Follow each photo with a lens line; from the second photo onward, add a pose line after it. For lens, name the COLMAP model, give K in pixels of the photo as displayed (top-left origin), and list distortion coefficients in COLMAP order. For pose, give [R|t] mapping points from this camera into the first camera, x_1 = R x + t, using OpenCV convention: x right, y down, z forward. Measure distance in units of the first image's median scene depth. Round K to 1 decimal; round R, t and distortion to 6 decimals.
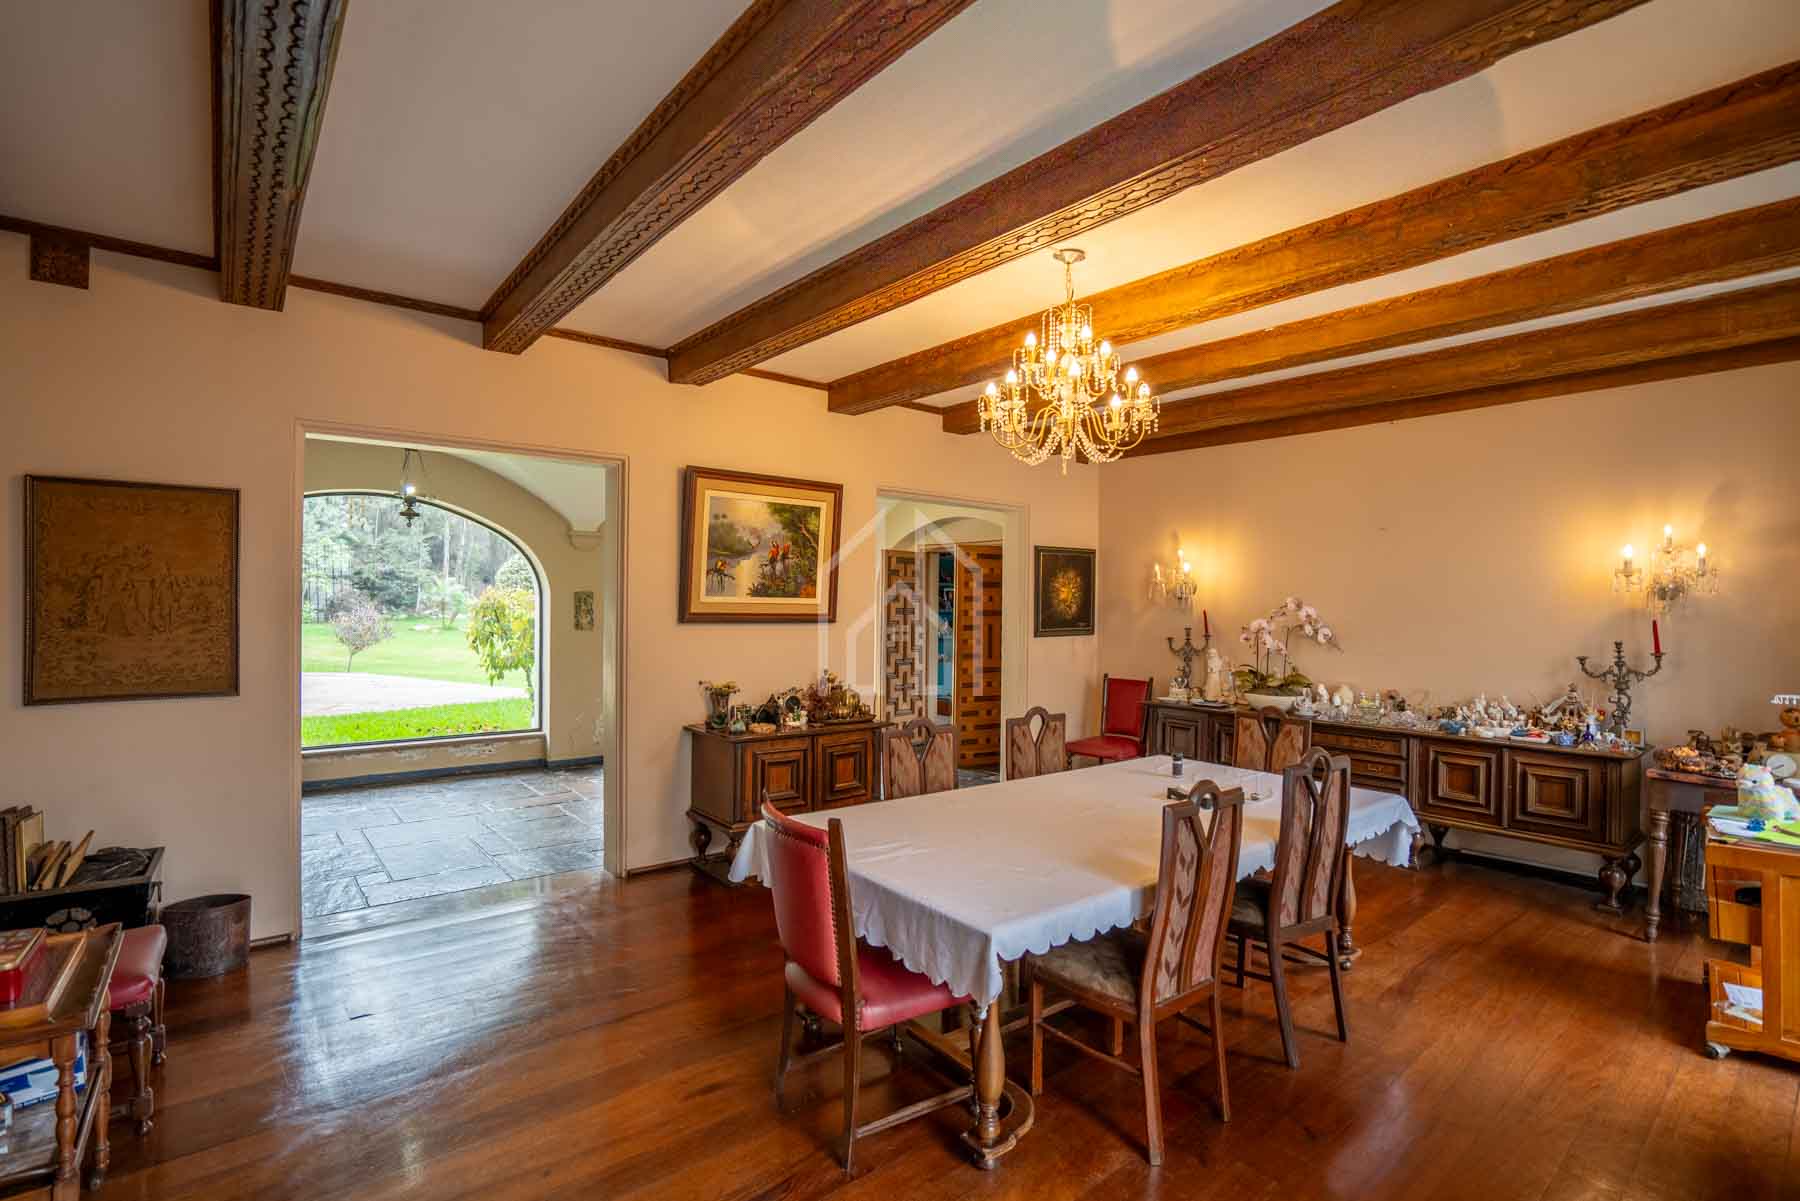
lens RADIAL K [[828.3, 0, 900.0], [0, 828.3, 600.5], [0, 0, 1]] dist [-0.000884, -0.000220]
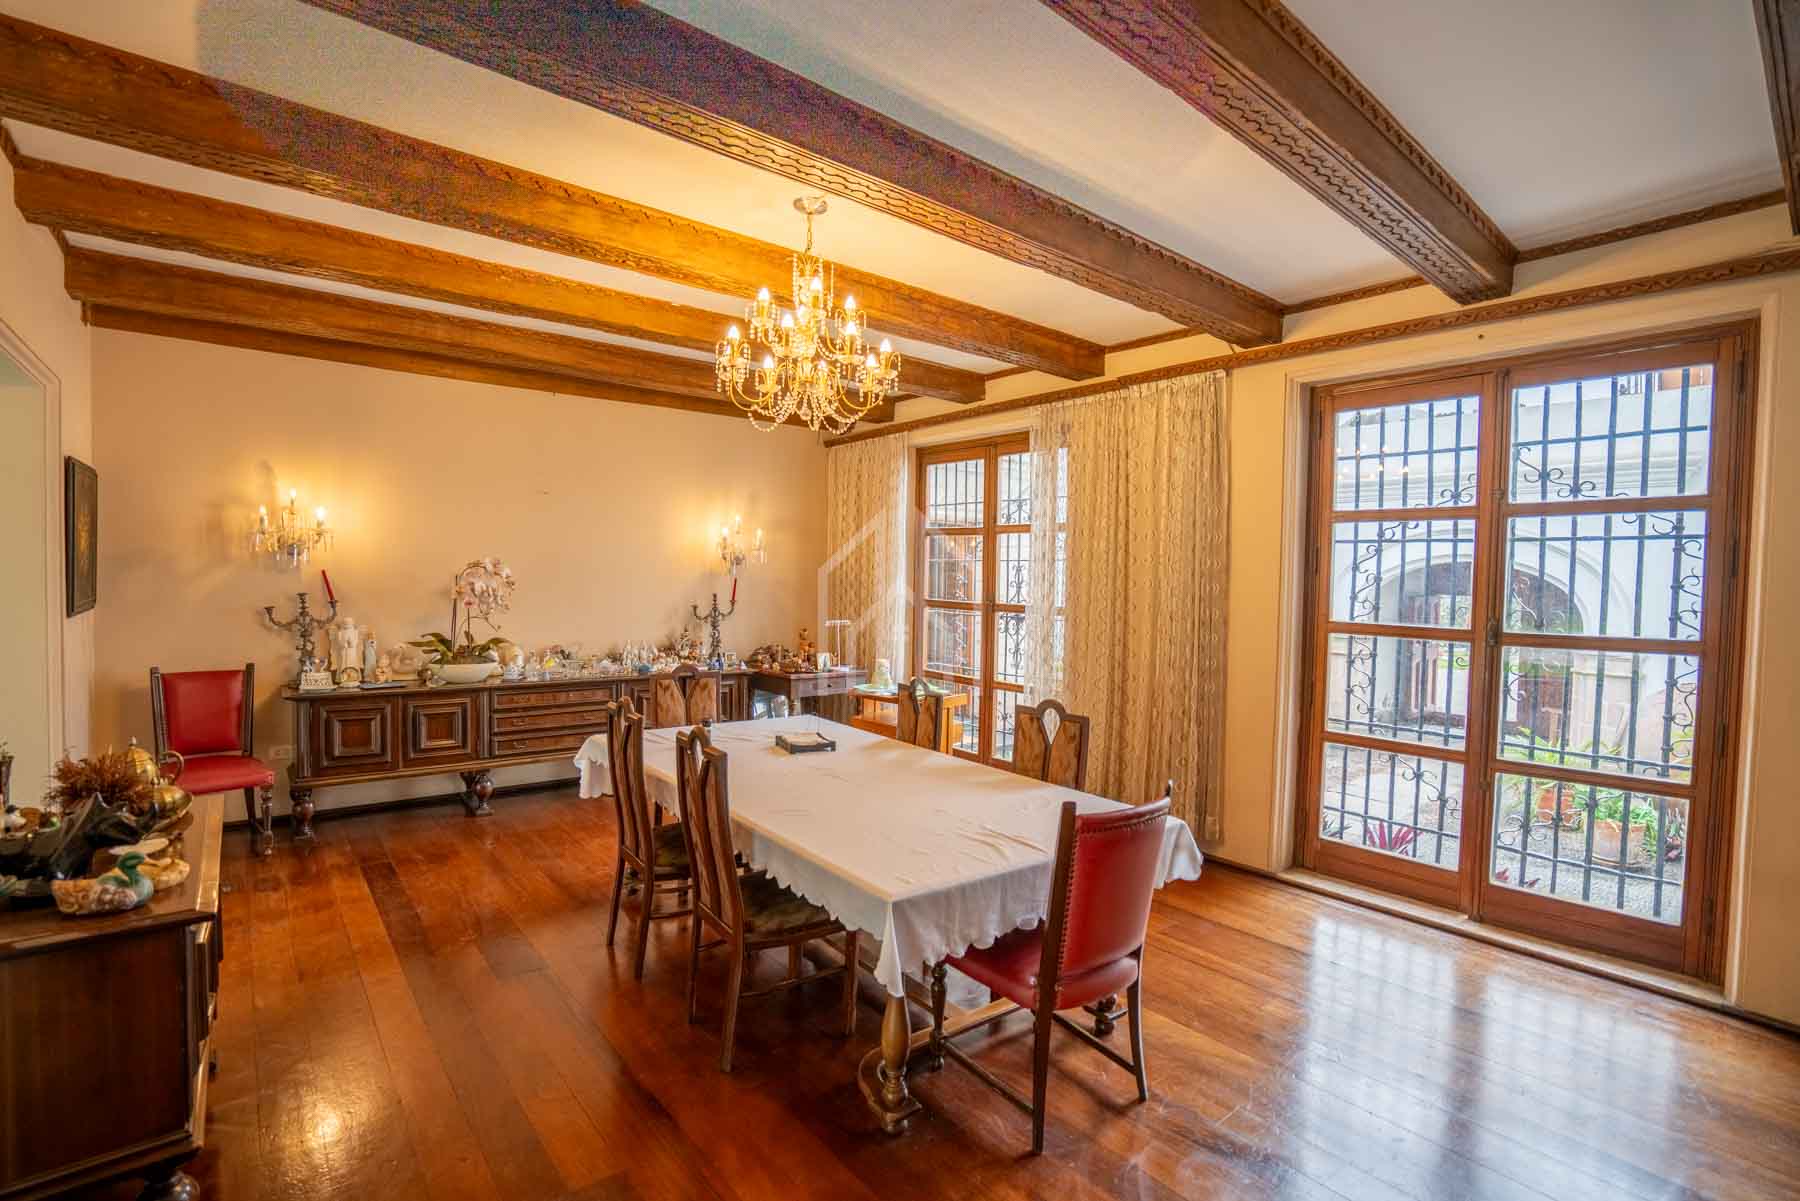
lens RADIAL K [[824.0, 0, 900.0], [0, 824.0, 600.5], [0, 0, 1]] dist [-0.059199, 0.022435]
pose [[0.045882, -0.038189, 0.998217, -0.358720], [-0.023776, 0.998944, 0.039310, -0.001653], [-0.998664, -0.025537, 0.044925, 0.410955]]
